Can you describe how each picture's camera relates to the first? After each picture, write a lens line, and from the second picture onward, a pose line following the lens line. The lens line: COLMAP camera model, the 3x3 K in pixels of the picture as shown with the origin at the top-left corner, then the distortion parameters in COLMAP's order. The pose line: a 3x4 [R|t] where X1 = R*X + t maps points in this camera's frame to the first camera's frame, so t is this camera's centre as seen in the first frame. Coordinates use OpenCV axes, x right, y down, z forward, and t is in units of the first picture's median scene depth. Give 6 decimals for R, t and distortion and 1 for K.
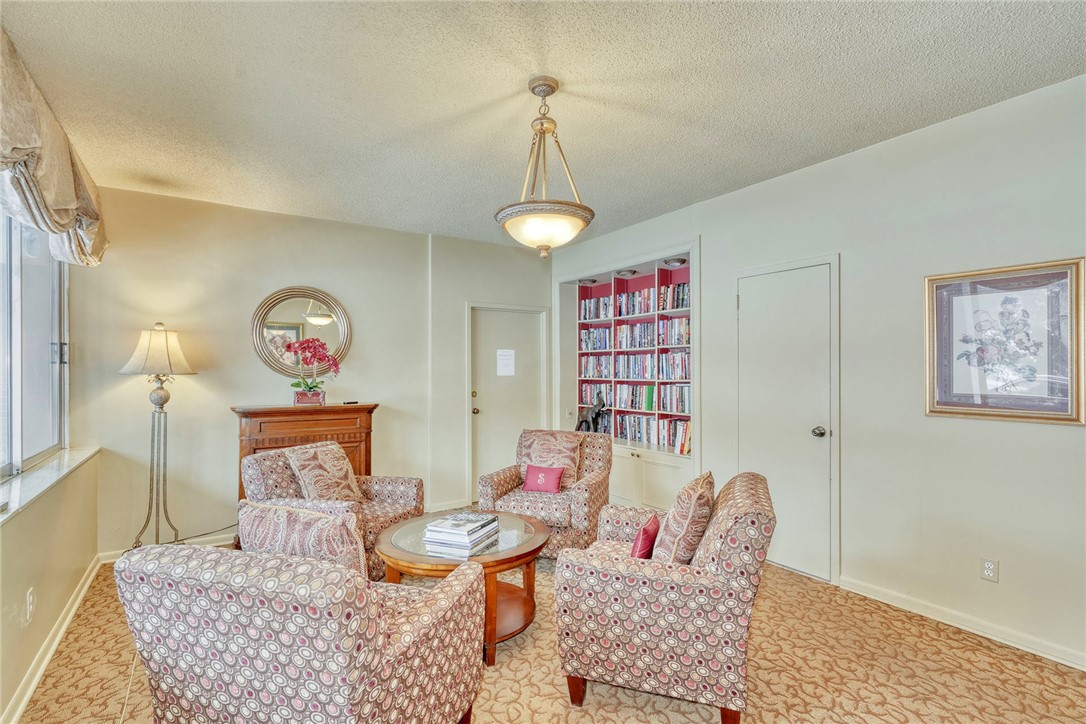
lens RADIAL K [[496.9, 0, 546.1], [0, 496.9, 365.0], [0, 0, 1]] dist [-0.003450, 0.000210]
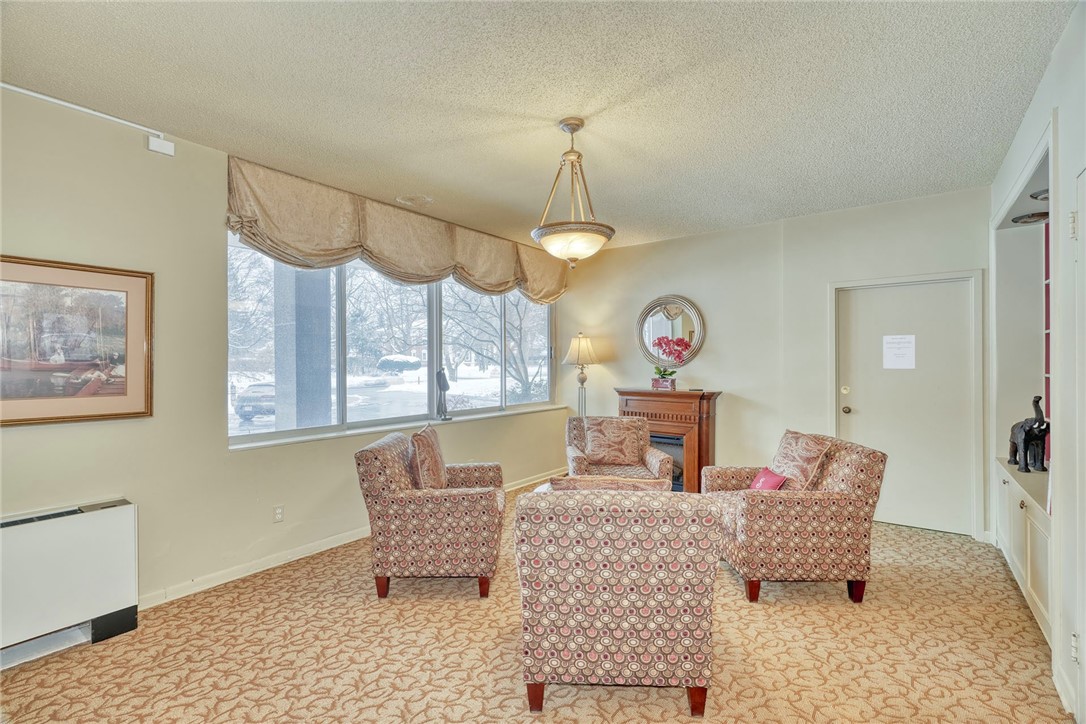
lens RADIAL K [[496.9, 0, 546.7], [0, 496.9, 361.5], [0, 0, 1]] dist [-0.003450, 0.000210]
pose [[0.330996, -0.000455, -0.943632, 0.632155], [0.008661, 0.999959, 0.002555, 0.004124], [0.943592, -0.009019, 0.330987, 0.310071]]
